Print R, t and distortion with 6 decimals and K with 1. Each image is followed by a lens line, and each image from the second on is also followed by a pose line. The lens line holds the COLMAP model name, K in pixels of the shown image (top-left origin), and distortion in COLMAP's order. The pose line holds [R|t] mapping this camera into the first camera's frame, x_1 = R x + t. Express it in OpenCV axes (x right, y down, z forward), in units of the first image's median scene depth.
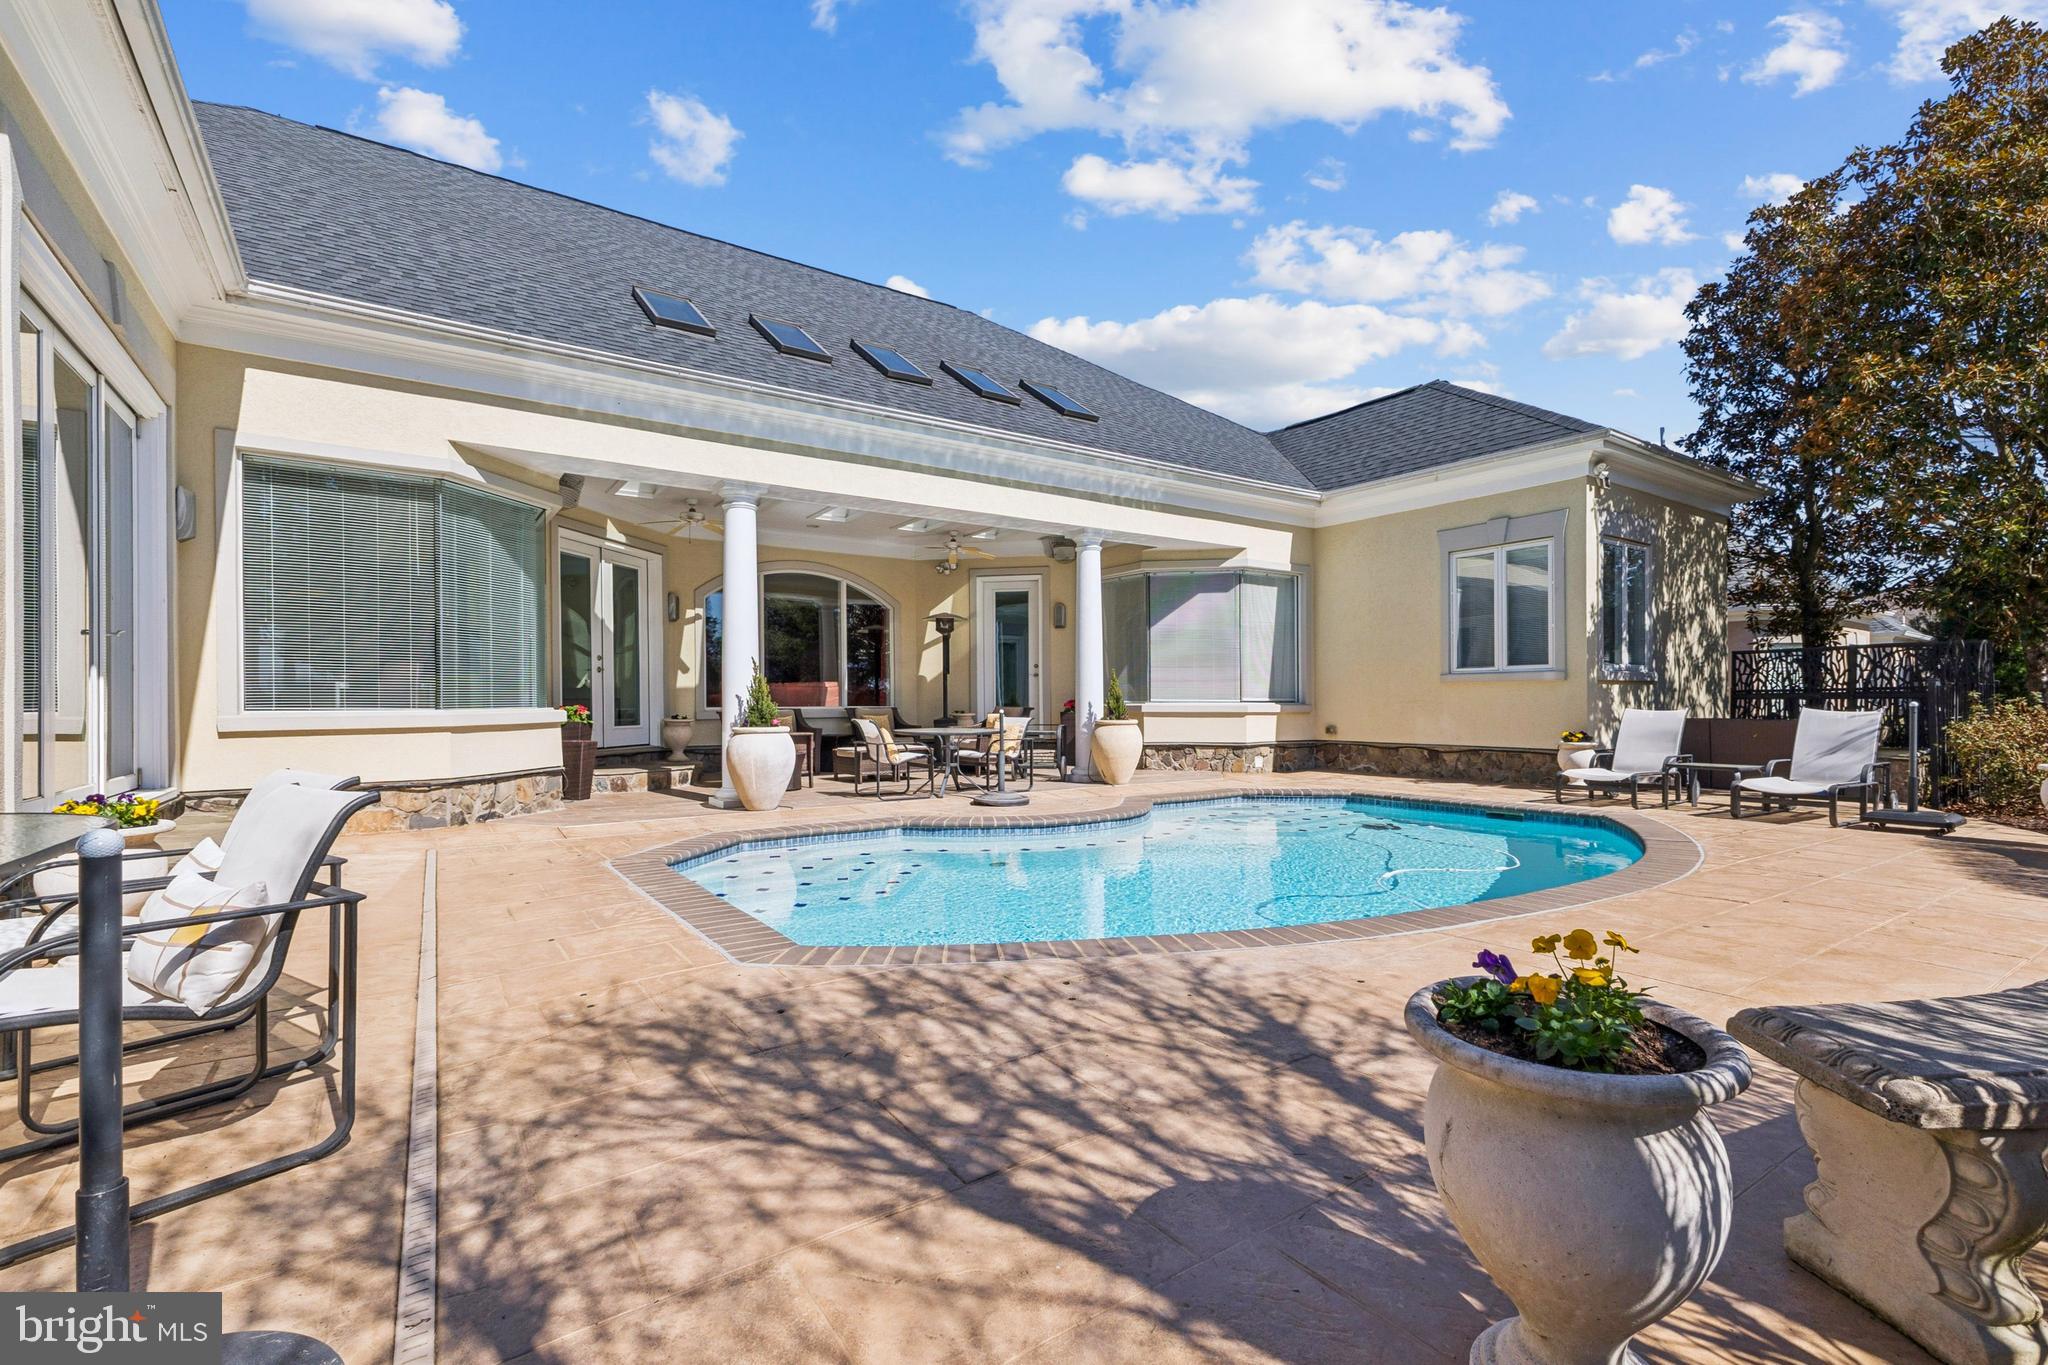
lens RADIAL K [[905.0, 0, 1022.6], [0, 905.0, 693.2], [0, 0, 1]] dist [0.015565, -0.002668]
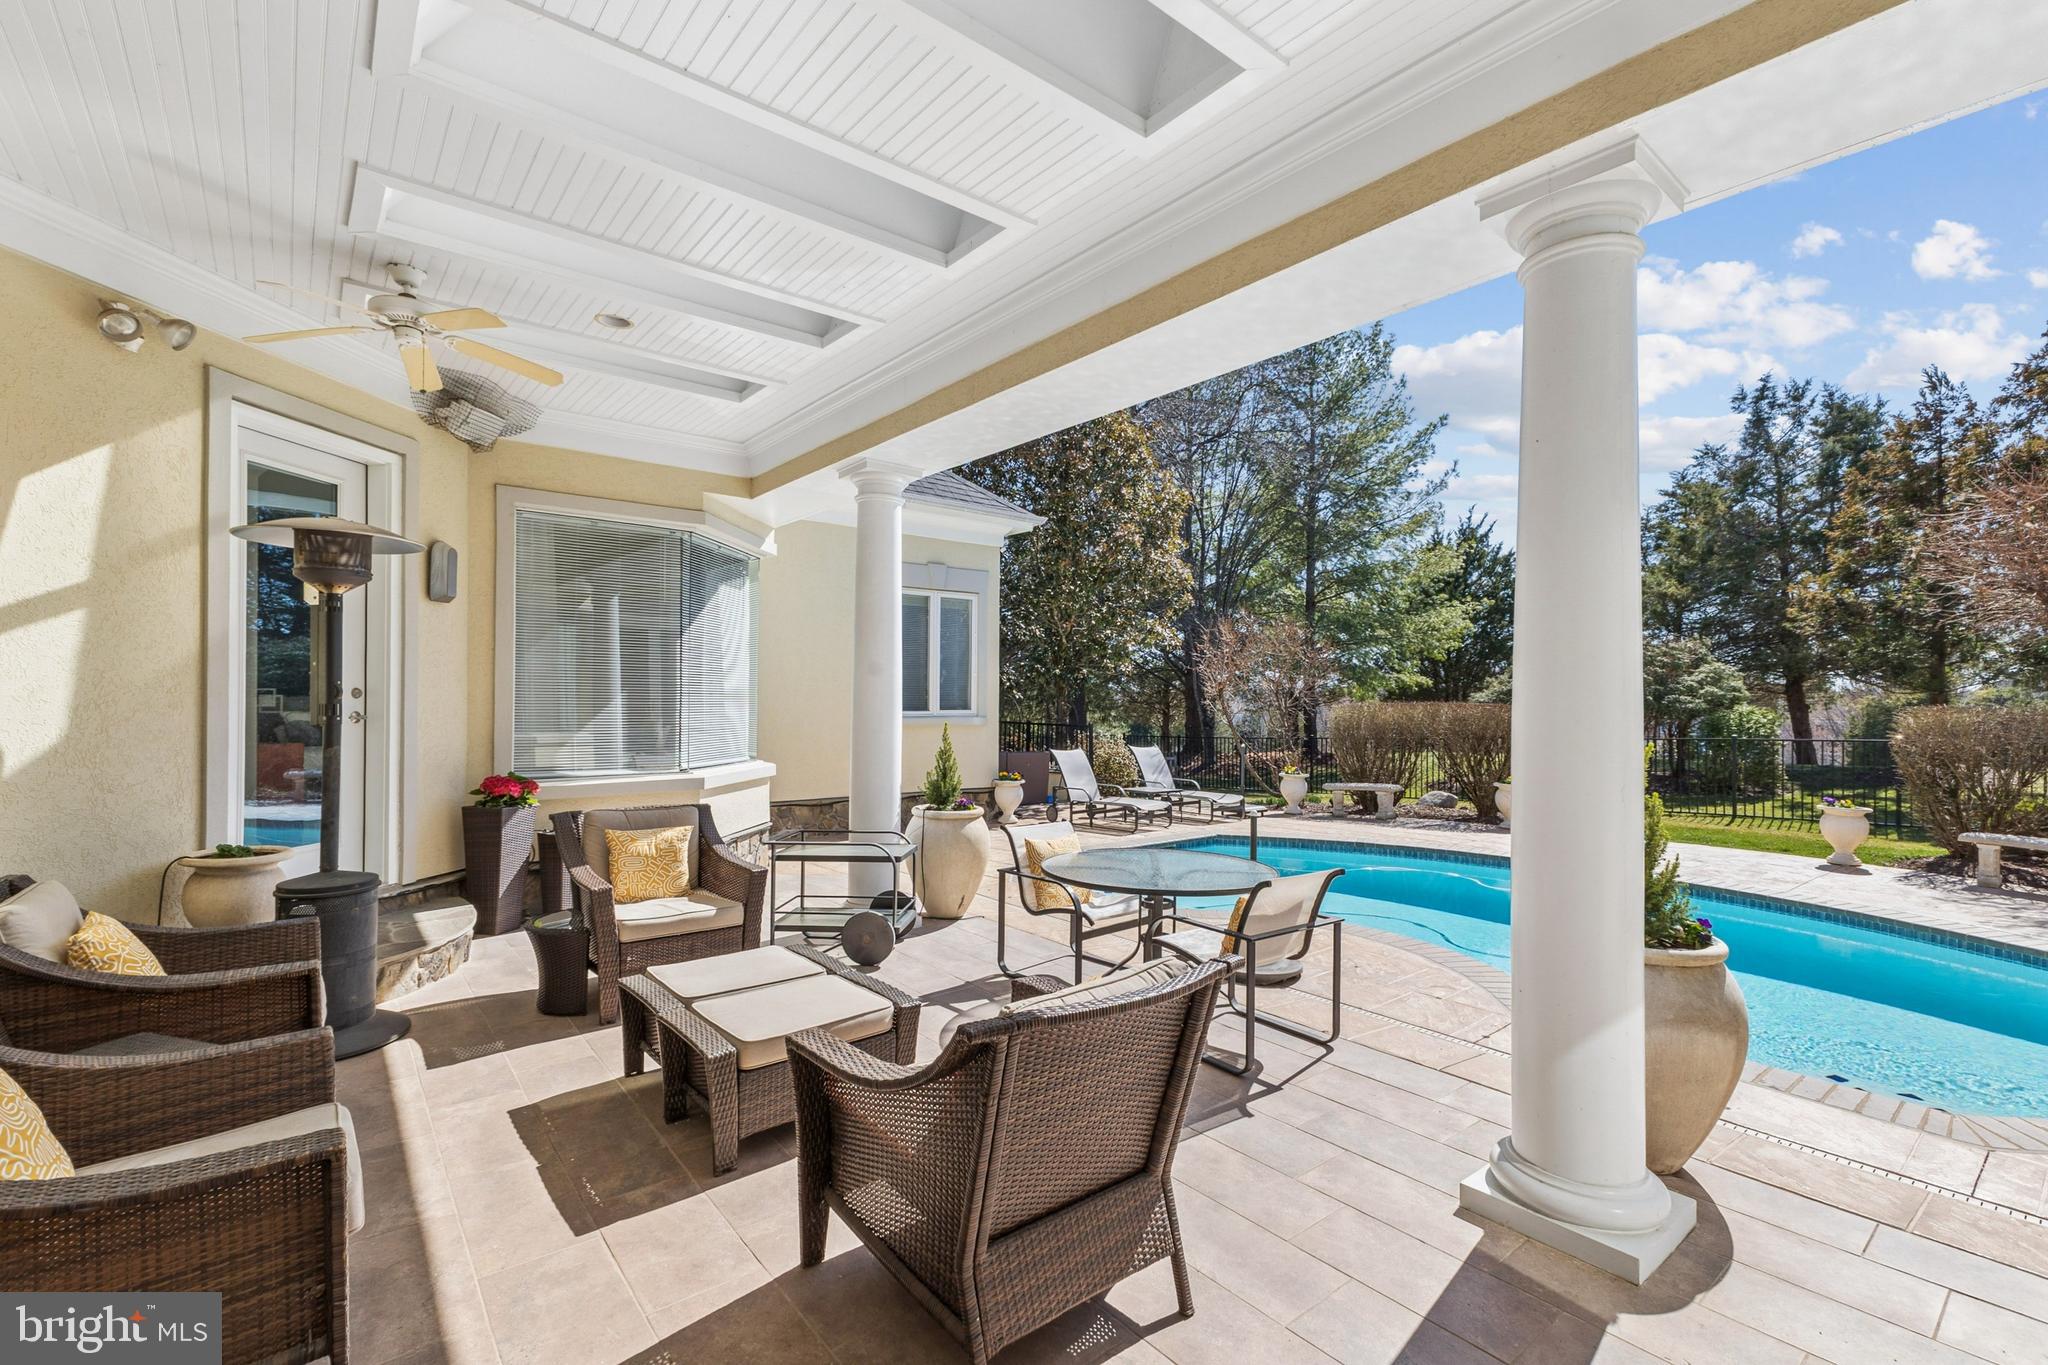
lens RADIAL K [[905.0, 0, 1034.3], [0, 905.0, 700.9], [0, 0, 1]] dist [0.015565, -0.002668]
pose [[-0.073777, 0.001942, 0.997273, -0.485252], [-0.020231, 0.999789, -0.003444, -0.039344], [-0.997070, -0.020430, -0.073722, 0.968361]]
